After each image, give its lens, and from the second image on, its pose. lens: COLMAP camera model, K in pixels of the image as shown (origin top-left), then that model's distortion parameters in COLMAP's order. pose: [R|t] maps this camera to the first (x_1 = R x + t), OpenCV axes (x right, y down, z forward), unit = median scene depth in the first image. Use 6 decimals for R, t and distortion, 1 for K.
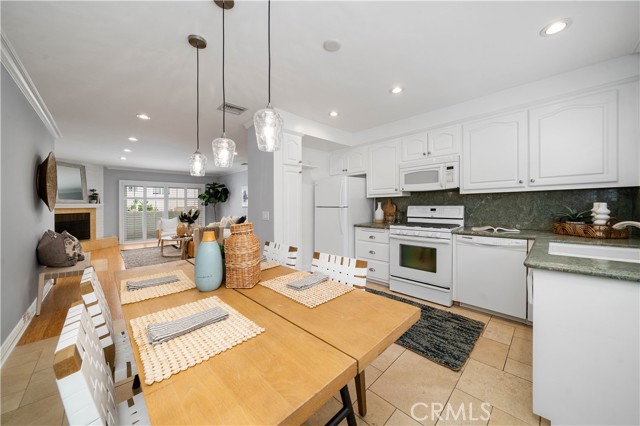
lens RADIAL K [[225.3, 0, 321.5], [0, 225.3, 206.8], [0, 0, 1]] dist [-0.000734, -0.000092]
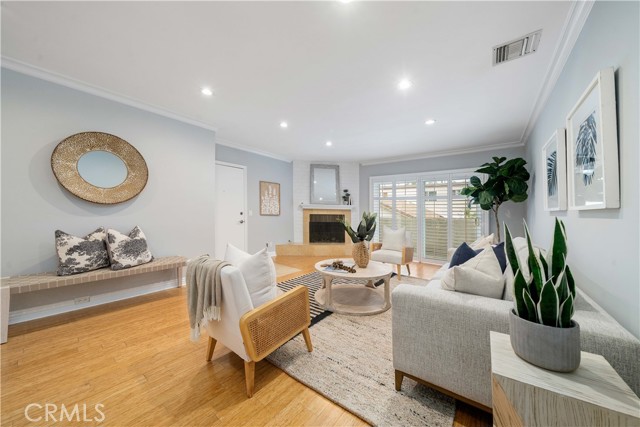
lens RADIAL K [[225.3, 0, 326.4], [0, 225.3, 208.9], [0, 0, 1]] dist [-0.000734, -0.000092]
pose [[0.161773, 0.001281, -0.986827, -0.277345], [-0.031054, 0.999511, -0.003793, 0.019303], [0.986339, 0.031258, 0.161733, 1.860848]]
